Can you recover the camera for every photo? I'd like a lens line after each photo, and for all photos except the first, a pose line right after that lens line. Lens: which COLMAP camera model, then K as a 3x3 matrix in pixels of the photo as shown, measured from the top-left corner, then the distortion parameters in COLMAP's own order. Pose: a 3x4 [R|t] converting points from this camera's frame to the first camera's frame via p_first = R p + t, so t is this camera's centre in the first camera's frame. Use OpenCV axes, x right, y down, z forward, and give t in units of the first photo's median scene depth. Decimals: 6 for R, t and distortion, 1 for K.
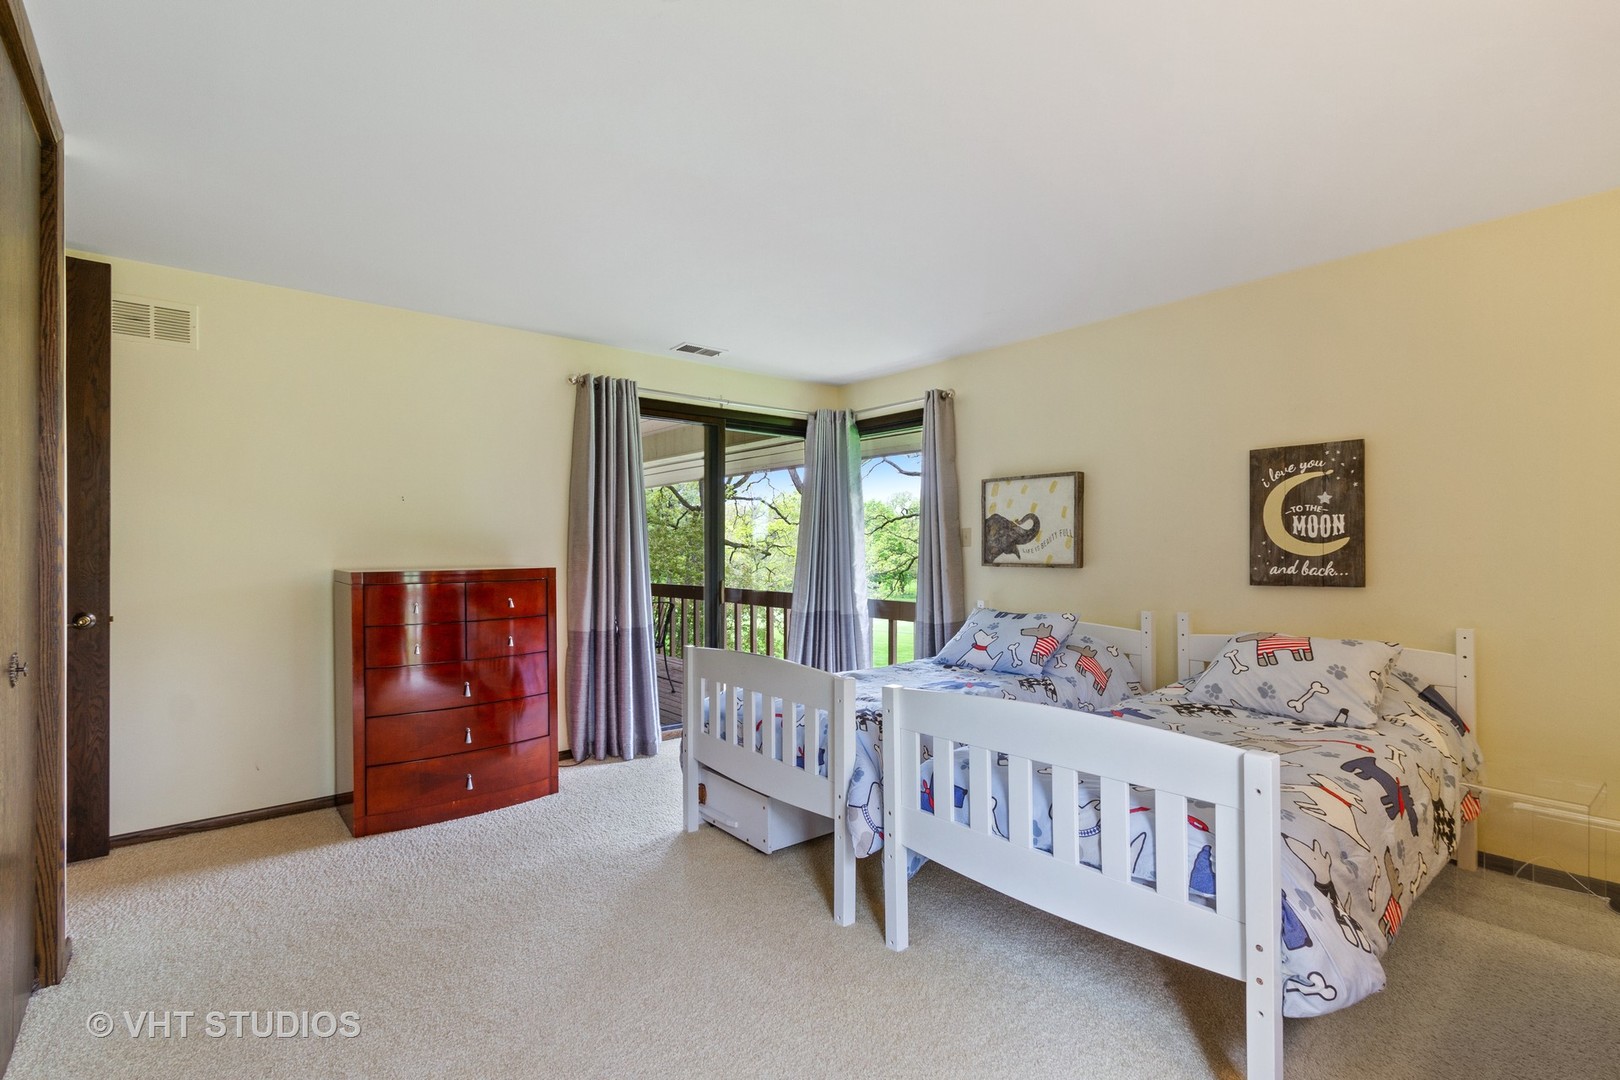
lens RADIAL K [[745.3, 0, 812.2], [0, 745.3, 540.5], [0, 0, 1]] dist [0.002774, 0.000343]
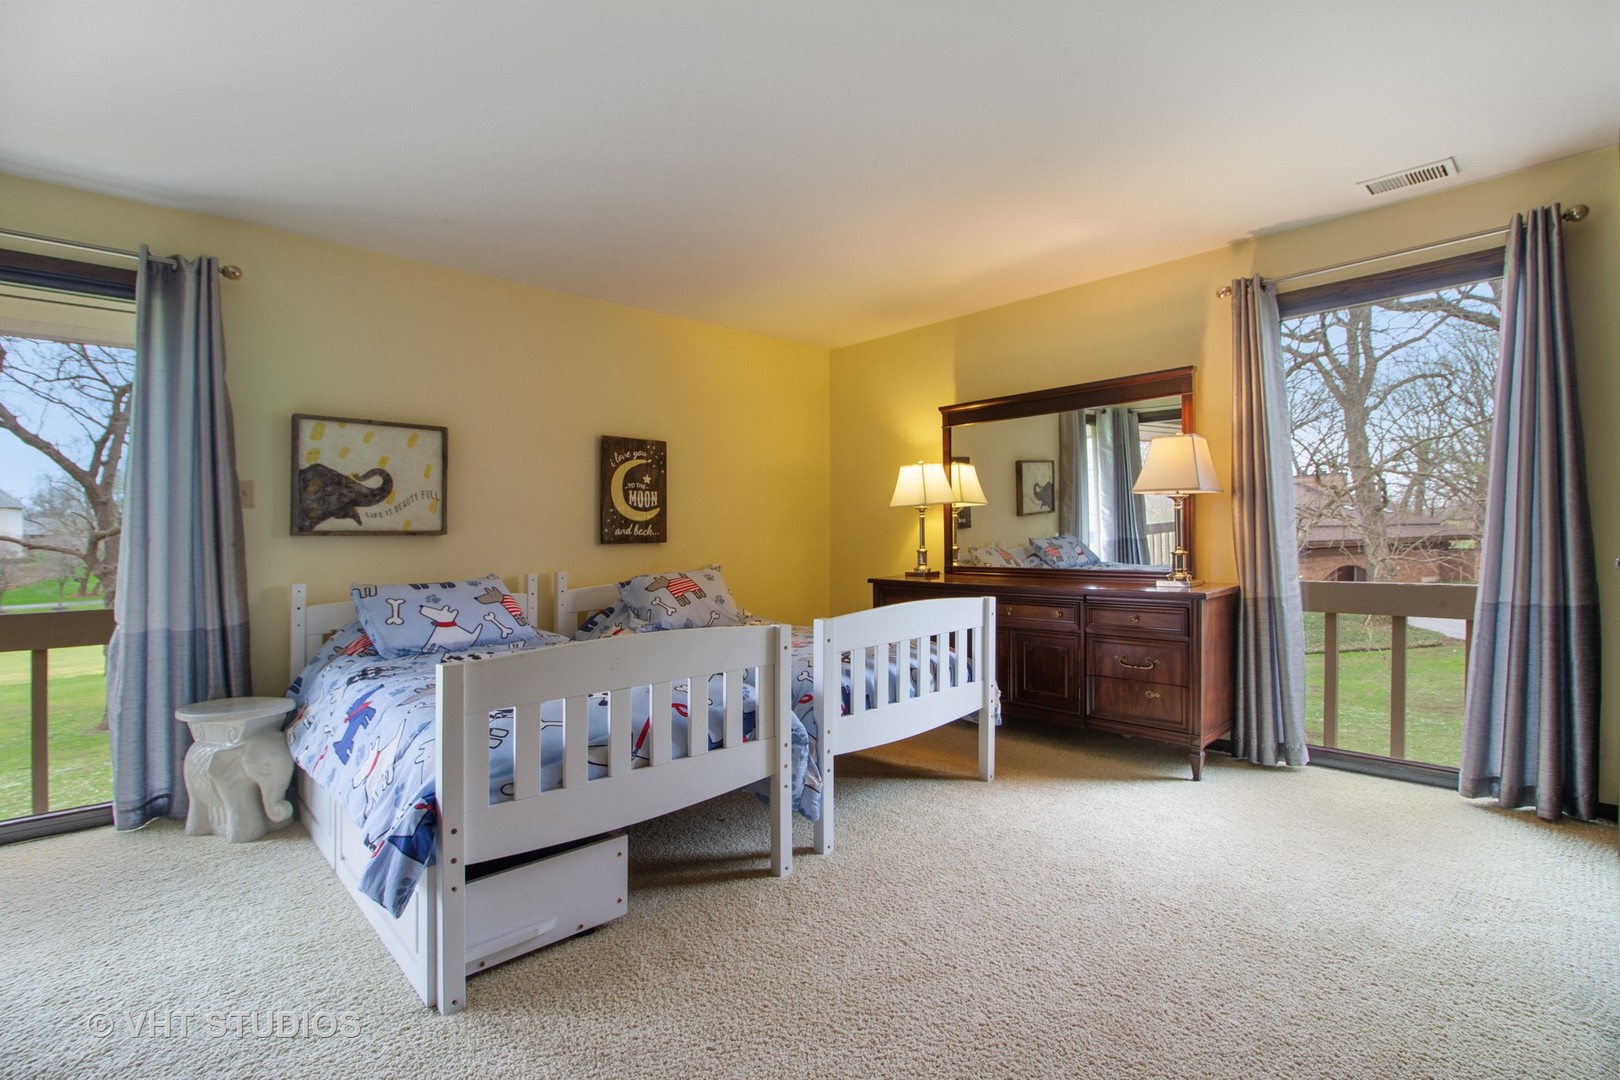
lens RADIAL K [[745.3, 0, 812.8], [0, 745.3, 536.0], [0, 0, 1]] dist [0.002774, 0.000343]
pose [[-0.054427, 0.002787, 0.998514, -0.688983], [0.002794, 0.999993, -0.002639, 0.051528], [-0.998514, 0.002646, -0.054435, 0.739204]]
